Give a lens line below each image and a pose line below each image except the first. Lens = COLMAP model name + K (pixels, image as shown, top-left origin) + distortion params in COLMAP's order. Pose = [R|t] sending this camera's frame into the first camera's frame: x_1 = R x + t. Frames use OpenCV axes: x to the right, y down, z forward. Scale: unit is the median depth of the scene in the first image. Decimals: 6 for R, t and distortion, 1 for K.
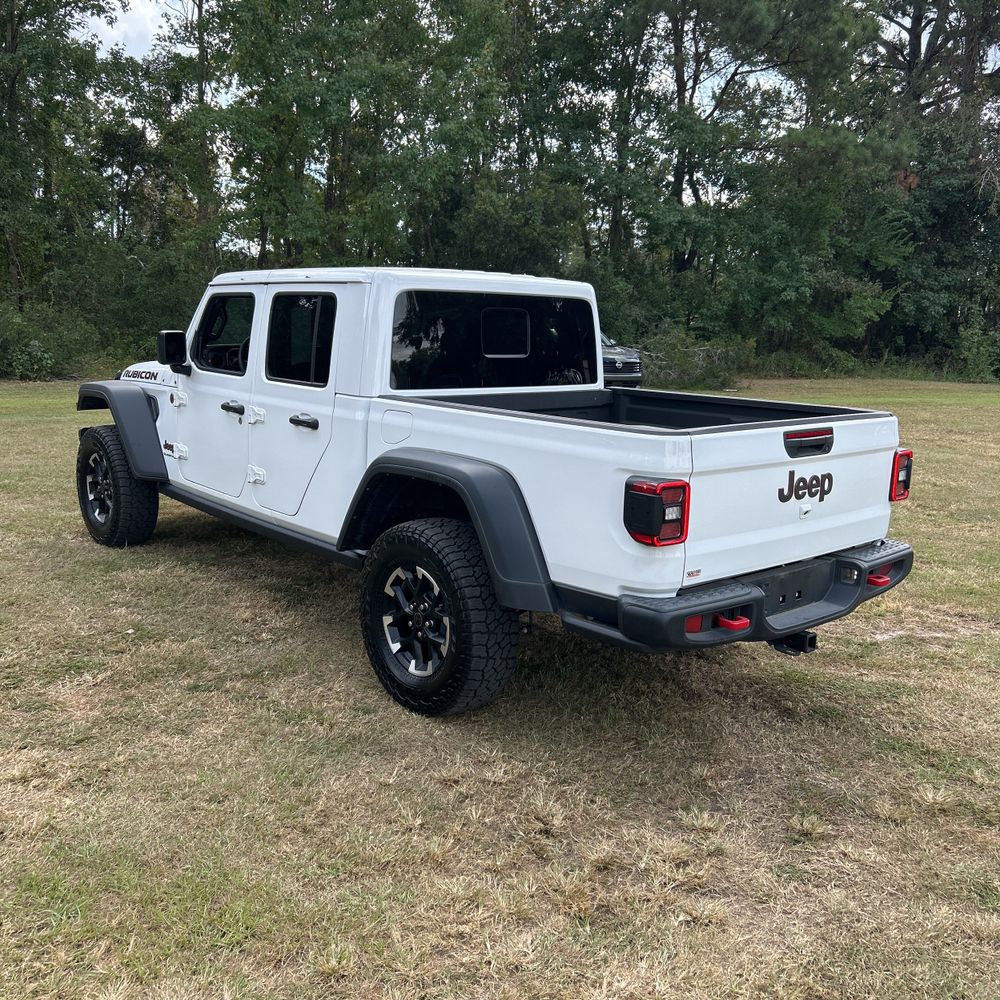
lens RADIAL K [[1009.0, 0, 501.3], [0, 1009.0, 502.3], [0, 0, 1]] dist [0.050542, -0.032134]
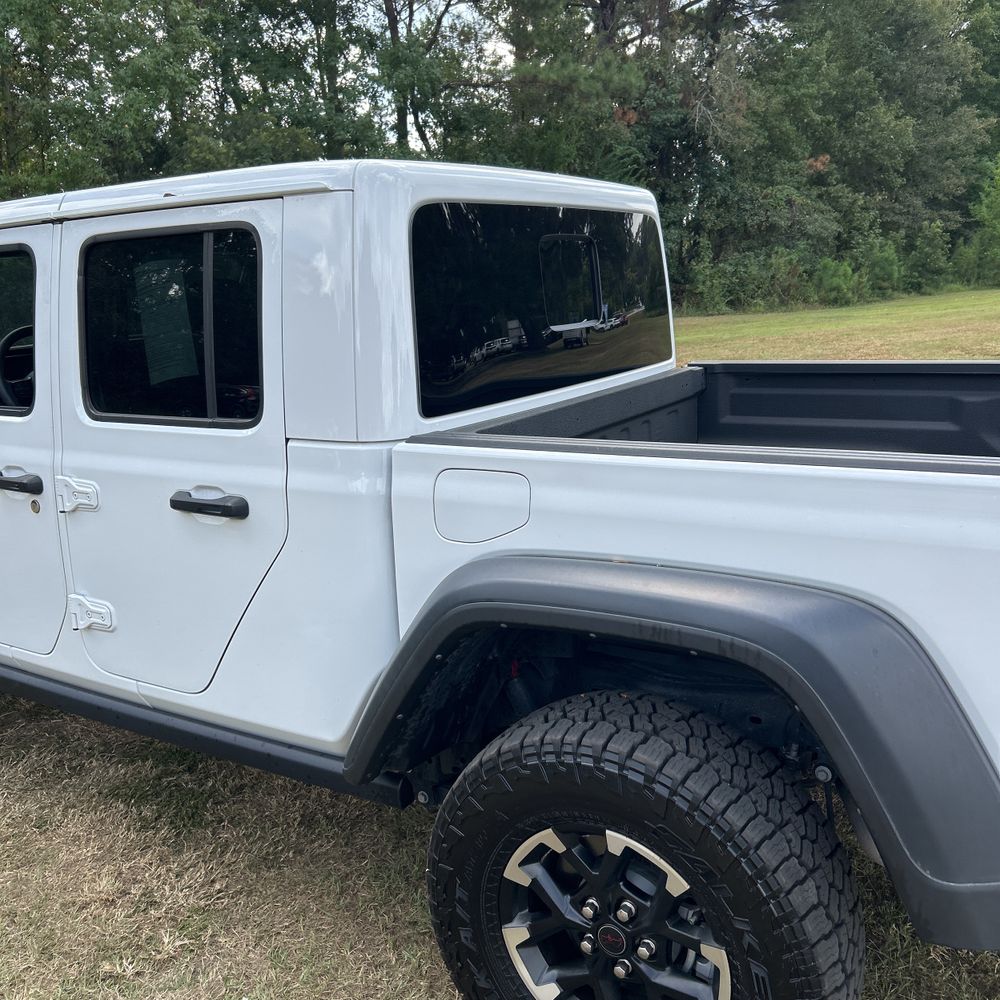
lens RADIAL K [[1008.4, 0, 504.6], [0, 1008.4, 504.0], [0, 0, 1]] dist [0.021624, -0.008557]
pose [[0.953763, -0.137589, 0.267216, -0.171116], [0.126943, 0.990282, 0.056800, -0.080470], [-0.272435, -0.020253, 0.961961, 0.463555]]
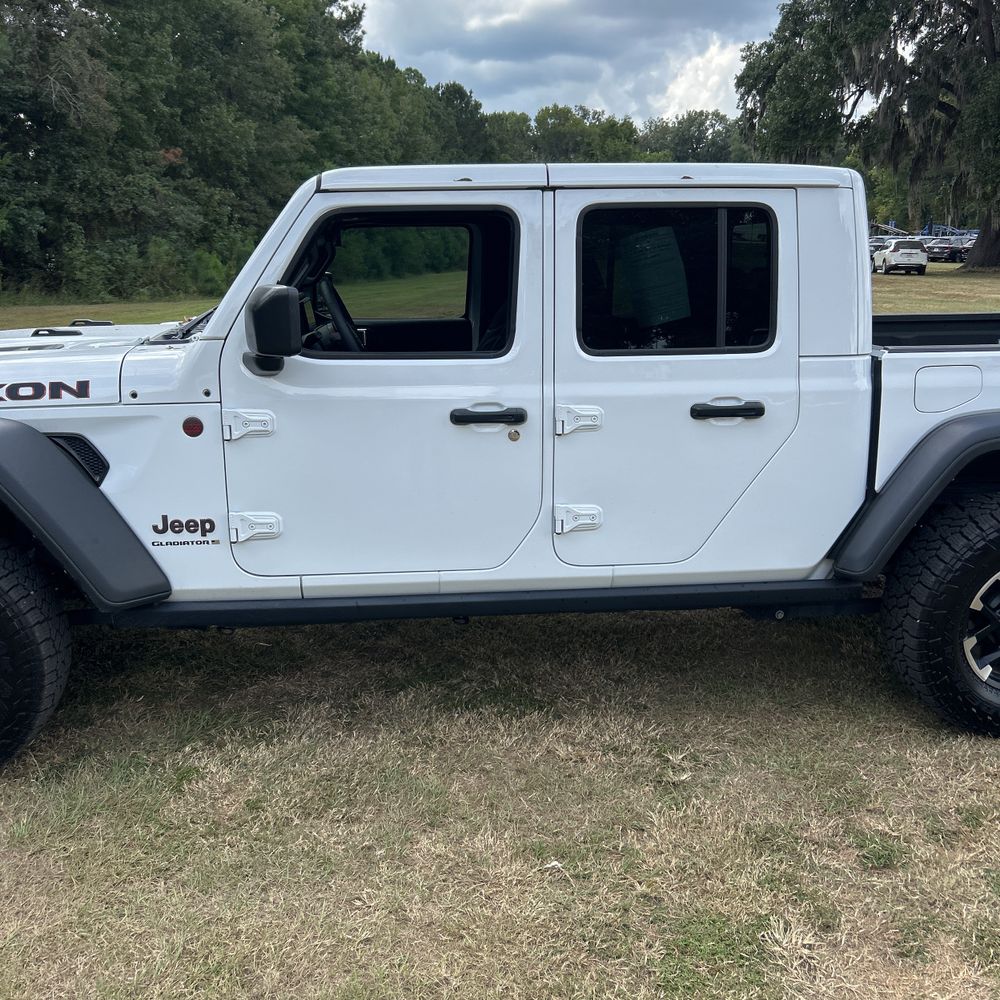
lens RADIAL K [[1016.0, 0, 503.0], [0, 1016.0, 499.5], [0, 0, 1]] dist [0.019614, -0.001853]
pose [[0.570197, -0.229064, 0.788926, -0.718468], [0.170883, 0.972405, 0.158831, -0.136332], [-0.803539, 0.044249, 0.593606, 0.667163]]
